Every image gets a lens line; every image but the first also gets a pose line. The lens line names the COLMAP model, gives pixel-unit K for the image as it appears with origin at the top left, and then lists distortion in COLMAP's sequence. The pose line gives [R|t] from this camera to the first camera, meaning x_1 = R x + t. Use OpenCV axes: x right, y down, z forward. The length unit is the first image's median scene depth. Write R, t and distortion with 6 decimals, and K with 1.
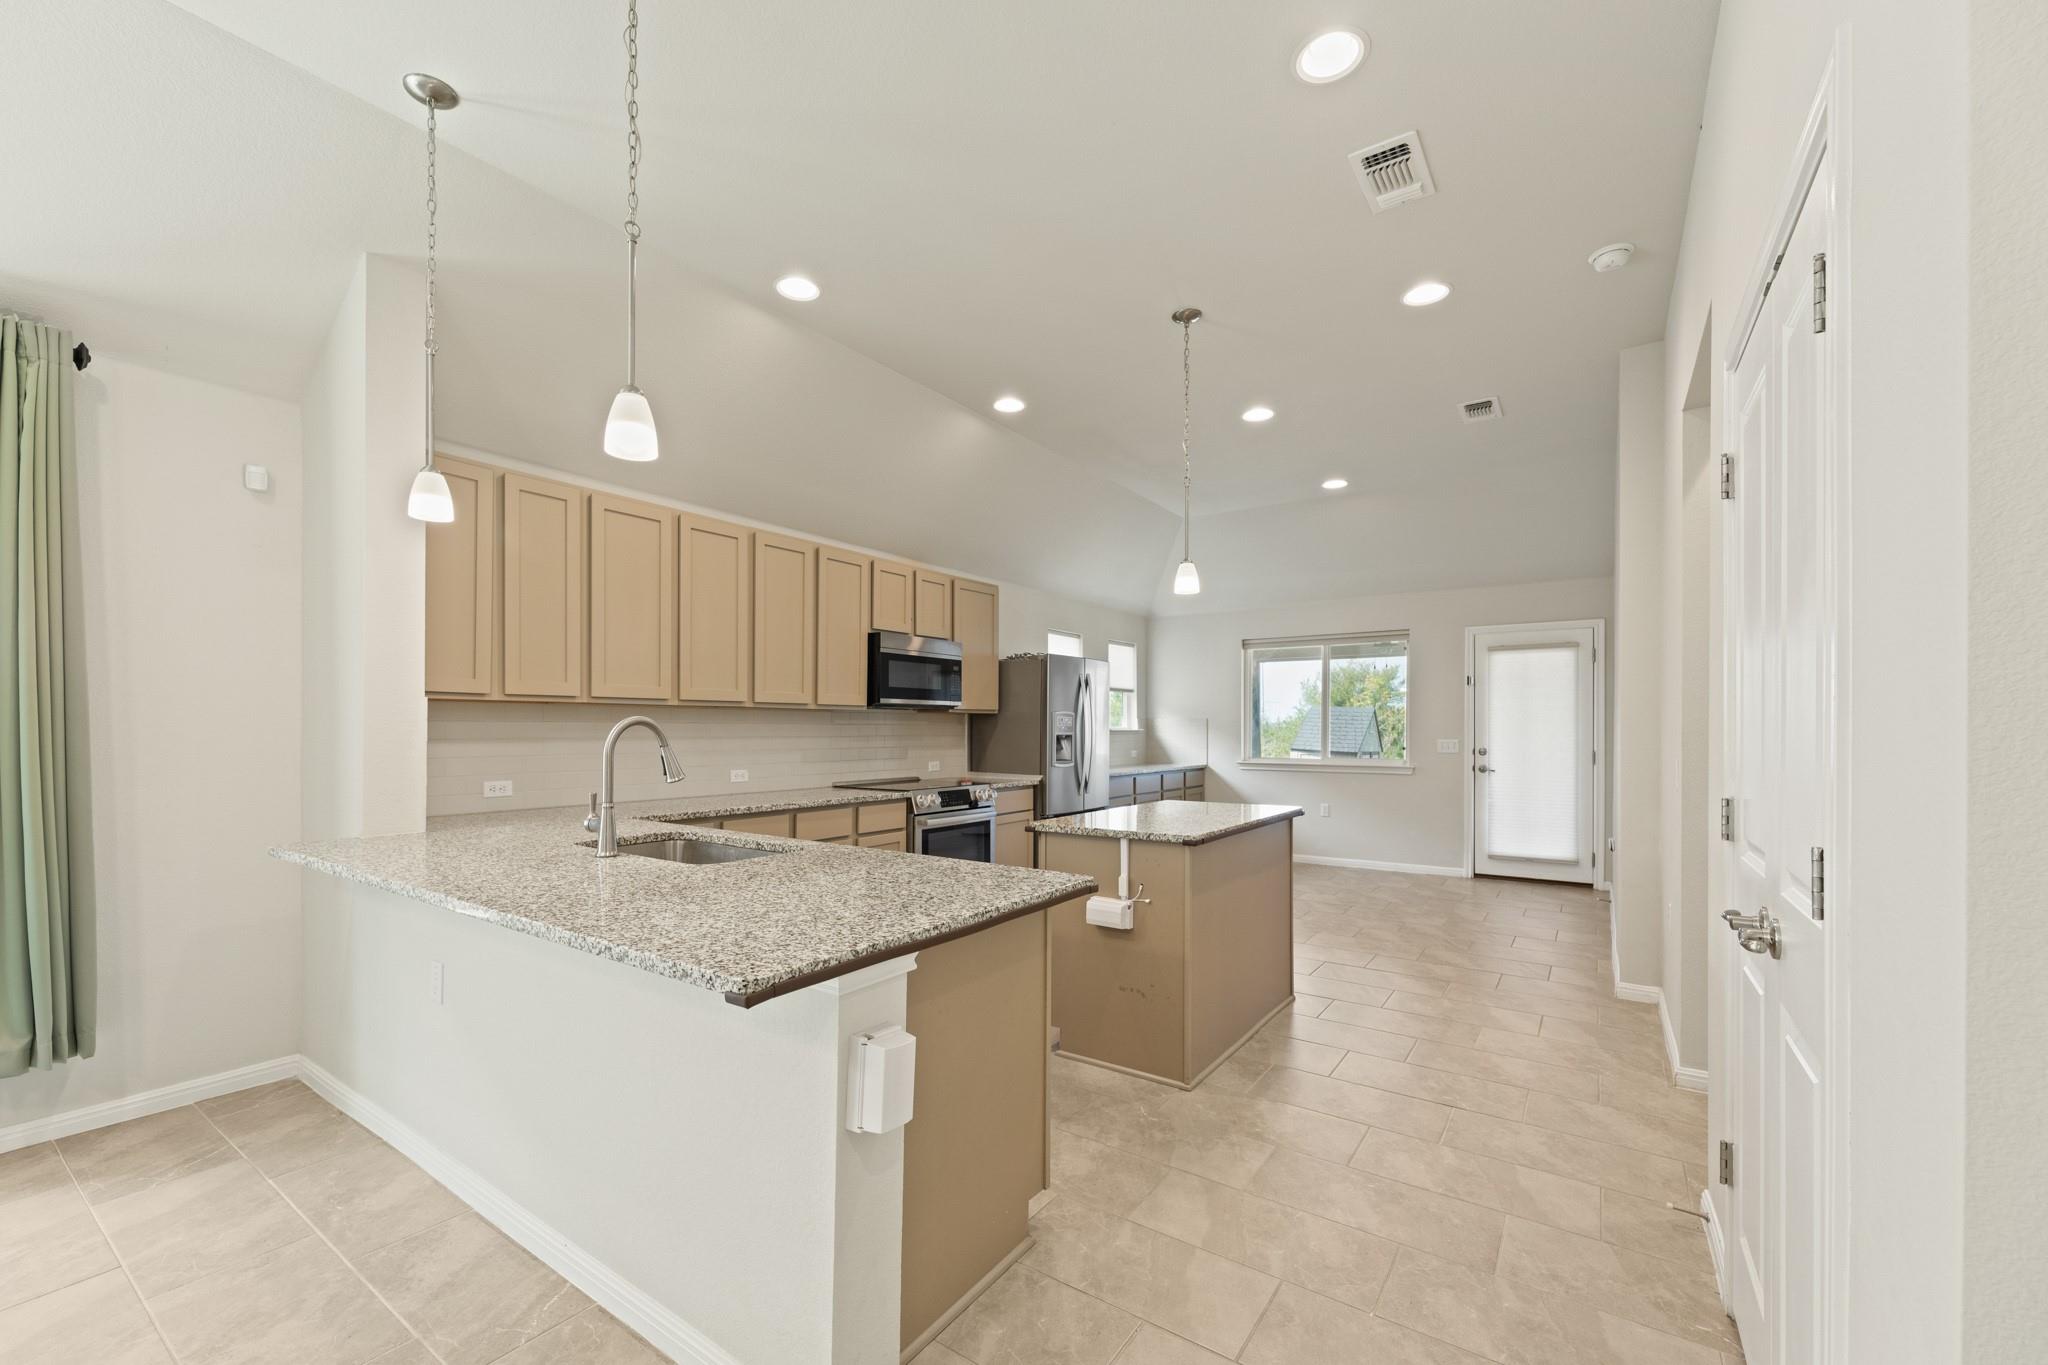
lens RADIAL K [[832.5, 0, 1012.7], [0, 832.5, 729.8], [0, 0, 1]] dist [0.003183, -0.001187]
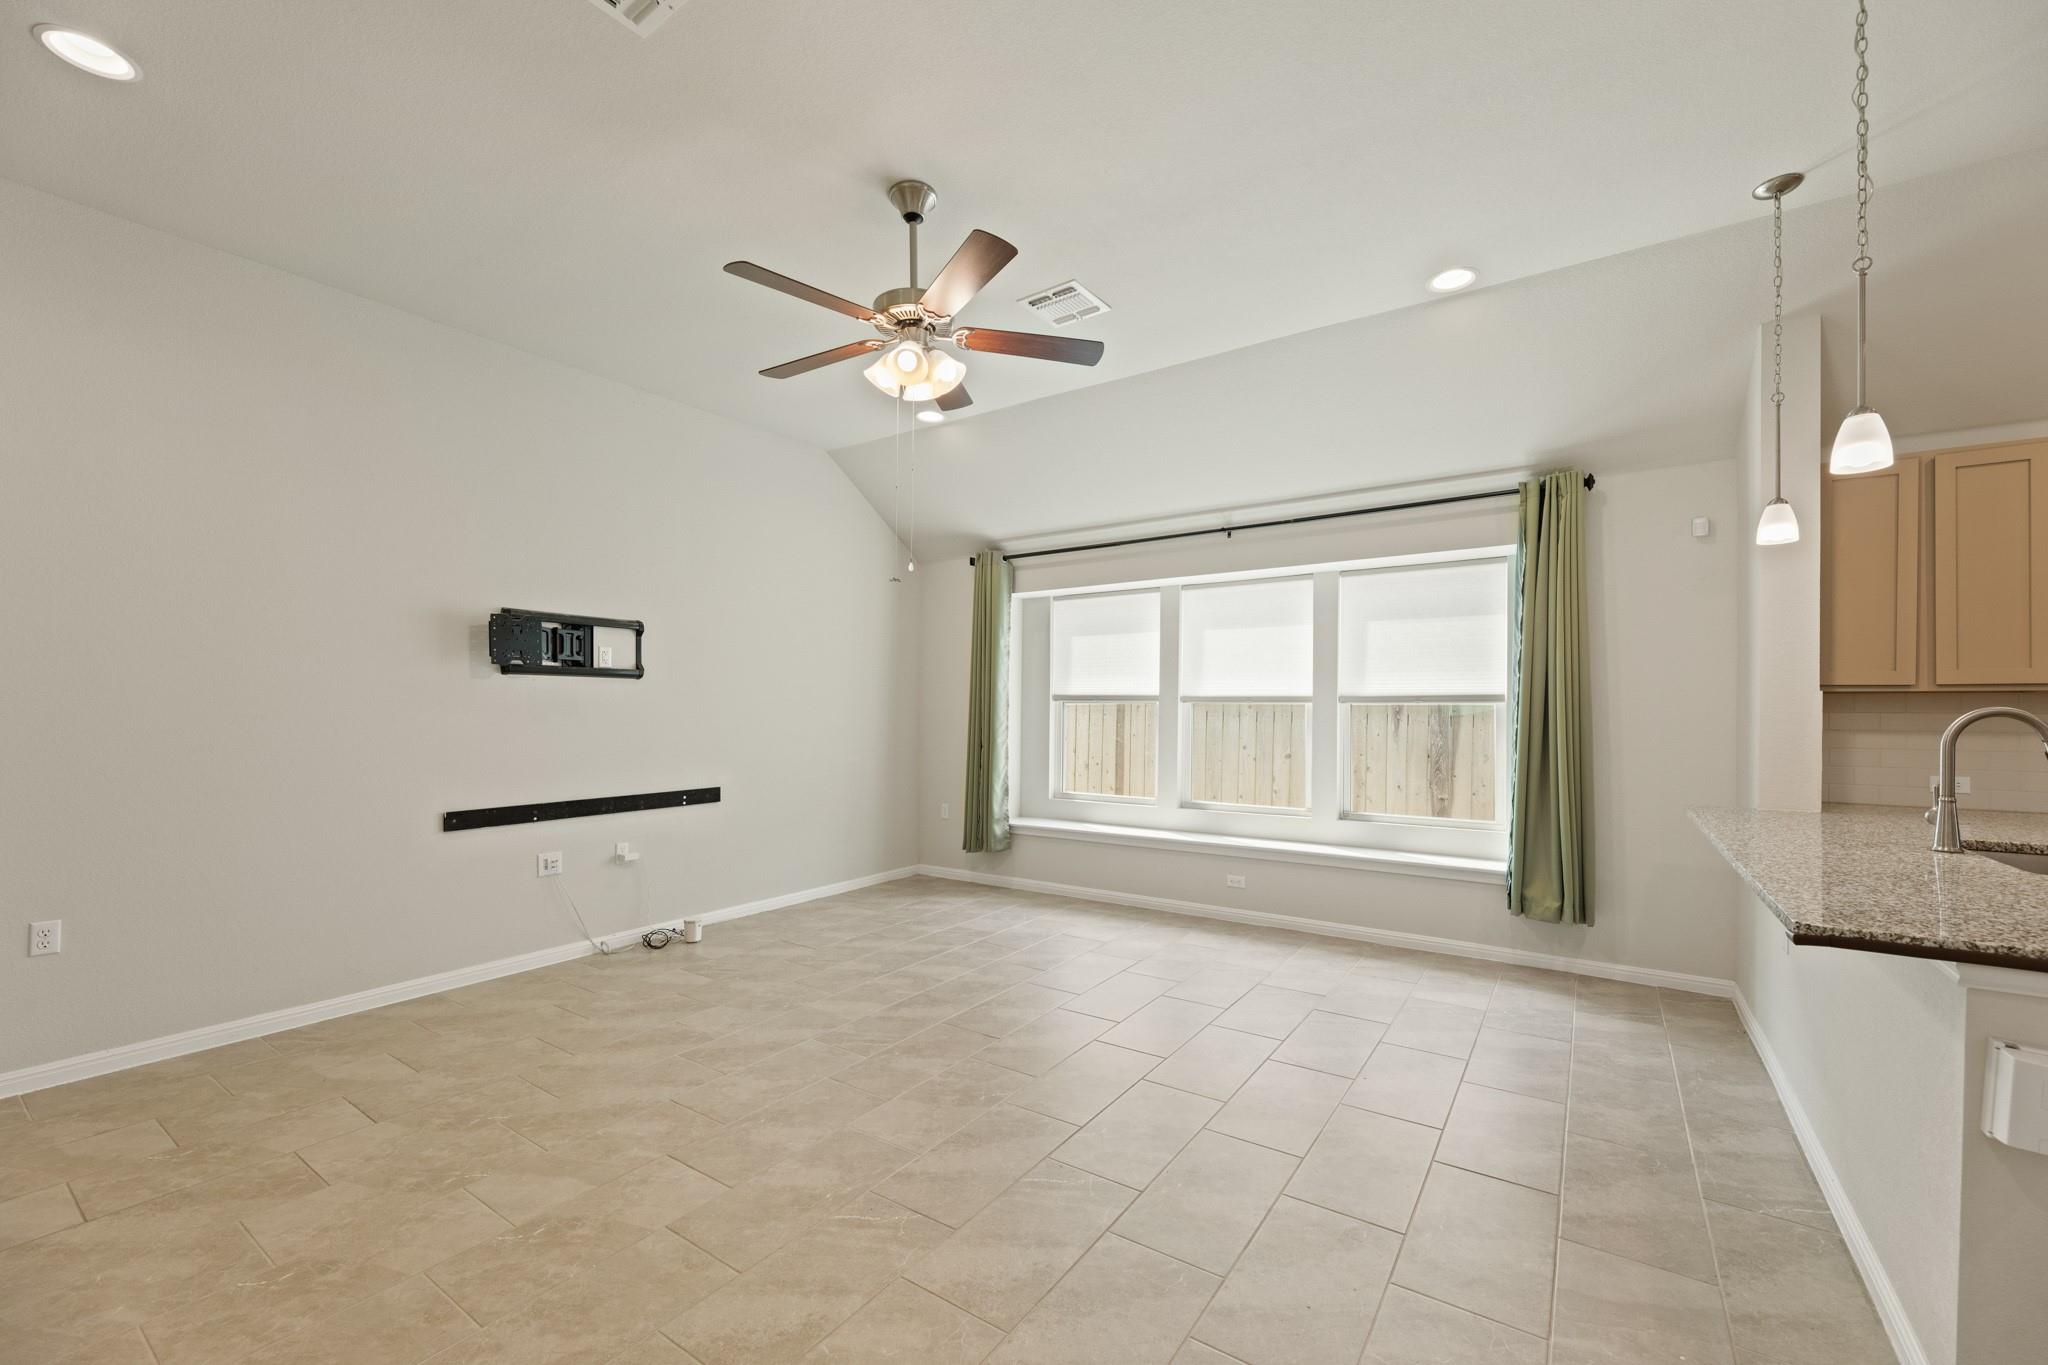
lens RADIAL K [[832.5, 0, 1025.9], [0, 832.5, 700.5], [0, 0, 1]] dist [0.003183, -0.001187]
pose [[0.005215, -0.016384, -0.999852, 0.232884], [-0.010203, 0.999813, -0.016437, 0.001821], [0.999934, 0.010287, 0.005047, -0.037402]]
